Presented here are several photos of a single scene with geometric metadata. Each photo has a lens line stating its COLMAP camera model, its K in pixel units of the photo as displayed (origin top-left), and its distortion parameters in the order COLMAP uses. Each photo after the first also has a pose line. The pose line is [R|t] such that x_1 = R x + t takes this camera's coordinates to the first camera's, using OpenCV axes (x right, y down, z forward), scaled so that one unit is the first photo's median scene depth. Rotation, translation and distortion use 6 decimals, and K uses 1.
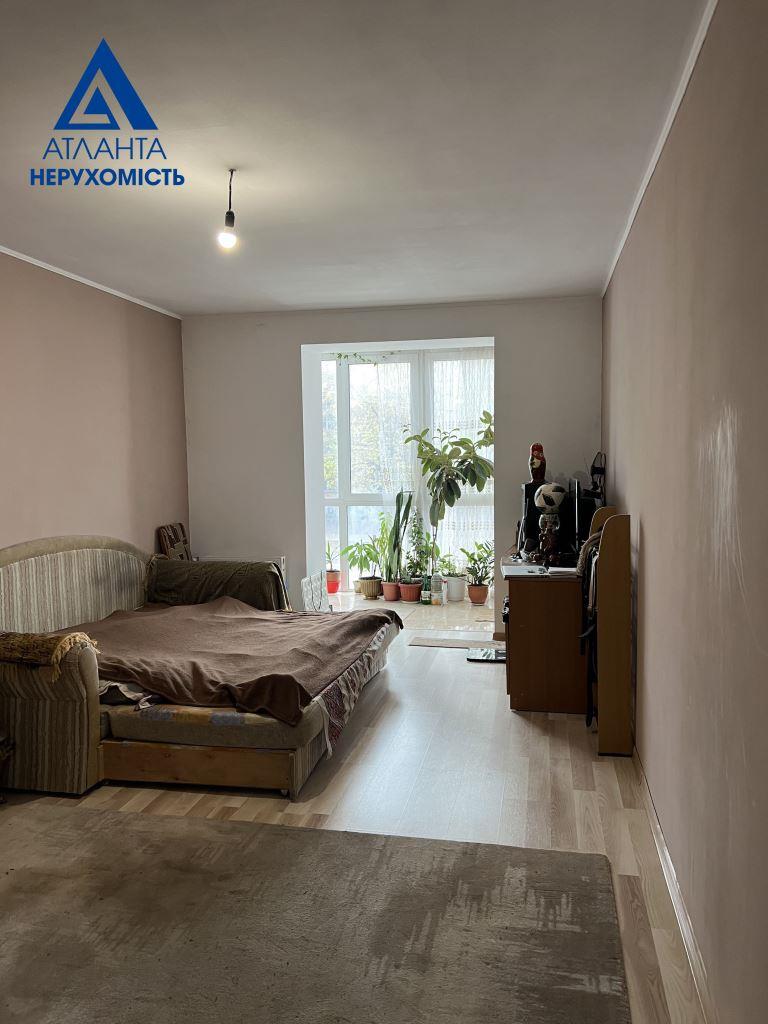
lens RADIAL K [[772.3, 0, 384.0], [0, 772.3, 512.0], [0, 0, 1]] dist [0.022561, 0.000394]
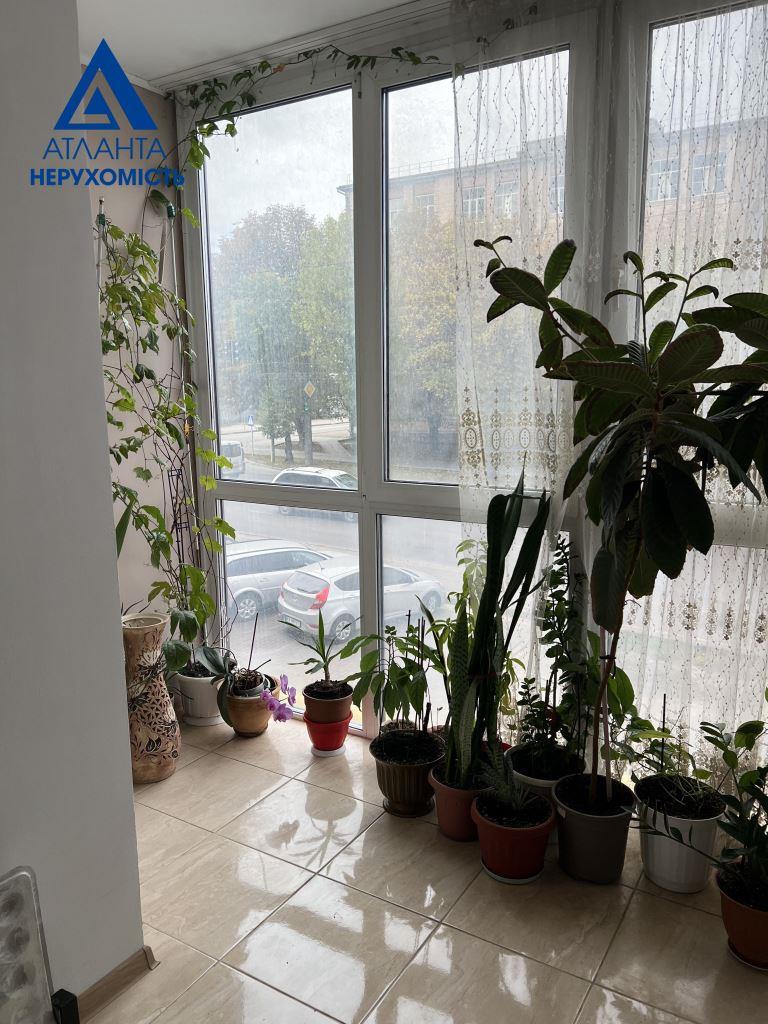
lens RADIAL K [[772.3, 0, 384.0], [0, 772.3, 512.0], [0, 0, 1]] dist [0.022561, 0.000394]
pose [[0.940891, 0.058877, -0.333554, 0.078093], [-0.025009, 0.994164, 0.104939, -0.048924], [0.337786, -0.090394, 0.936872, 0.700123]]
